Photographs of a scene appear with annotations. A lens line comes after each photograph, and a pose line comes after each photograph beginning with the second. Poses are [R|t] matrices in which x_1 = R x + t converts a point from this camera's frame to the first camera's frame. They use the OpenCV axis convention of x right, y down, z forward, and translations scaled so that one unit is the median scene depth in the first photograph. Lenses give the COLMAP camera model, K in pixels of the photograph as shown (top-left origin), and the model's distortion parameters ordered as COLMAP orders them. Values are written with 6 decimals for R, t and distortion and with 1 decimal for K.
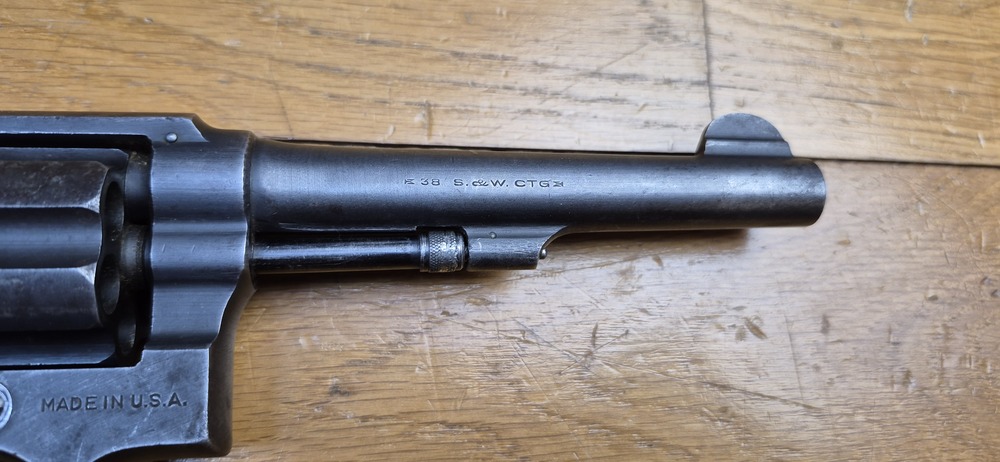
lens RADIAL K [[687.4, 0, 486.2], [0, 687.4, 231.8], [0, 0, 1]] dist [0.023353, -0.082292]
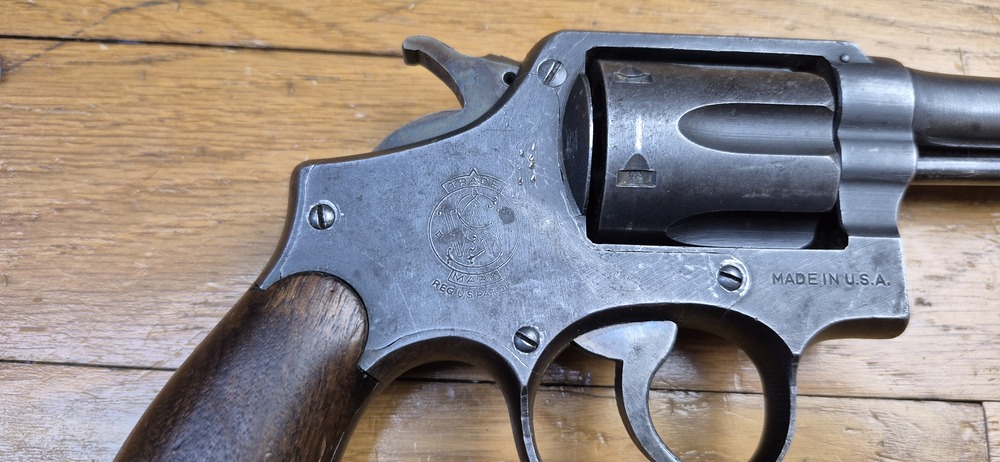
lens RADIAL K [[687.4, 0, 488.7], [0, 687.4, 235.0], [0, 0, 1]] dist [0.023353, -0.082292]
pose [[0.990405, 0.024771, -0.135958, -0.701774], [-0.029244, 0.999092, -0.030997, 0.166945], [0.135067, 0.034676, 0.990230, -0.159042]]
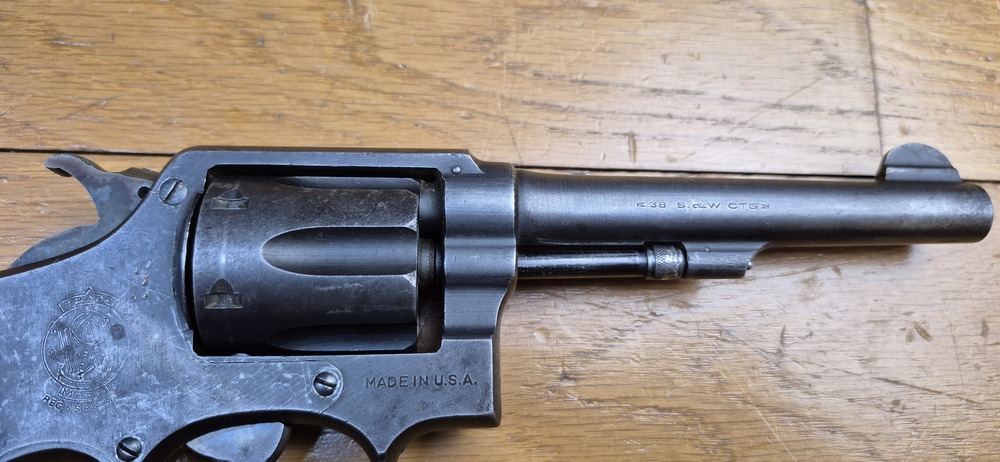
lens RADIAL K [[687.4, 0, 506.9], [0, 687.4, 219.5], [0, 0, 1]] dist [0.023353, -0.082292]
pose [[0.996698, 0.007213, -0.080873, -0.209841], [-0.008226, 0.999892, -0.012195, -0.025427], [0.080776, 0.012820, 0.996650, -0.187096]]
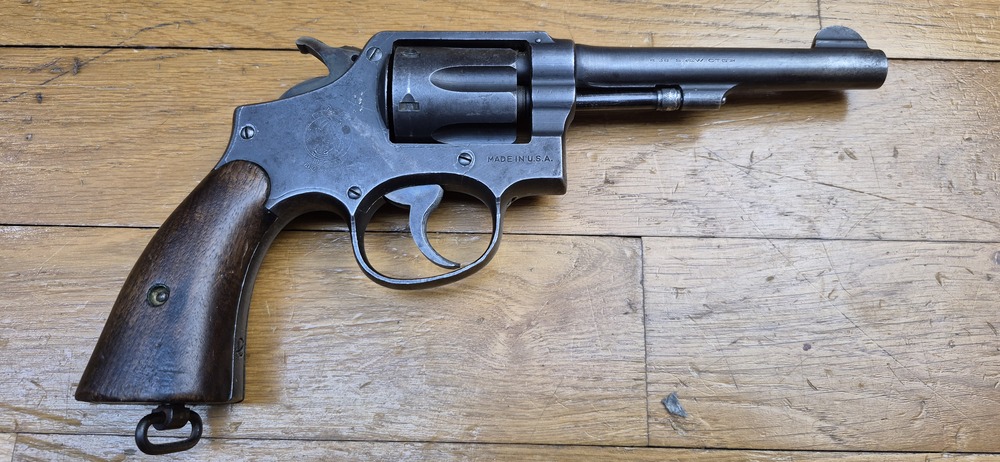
lens RADIAL K [[675.0, 0, 508.3], [0, 675.0, 223.6], [0, 0, 1]] dist [0.021383, -0.069752]
pose [[0.986799, -0.006772, -0.161807, -0.176020], [-0.001239, 0.998780, -0.049358, 0.407906], [0.161944, 0.048907, 0.985587, -0.787146]]
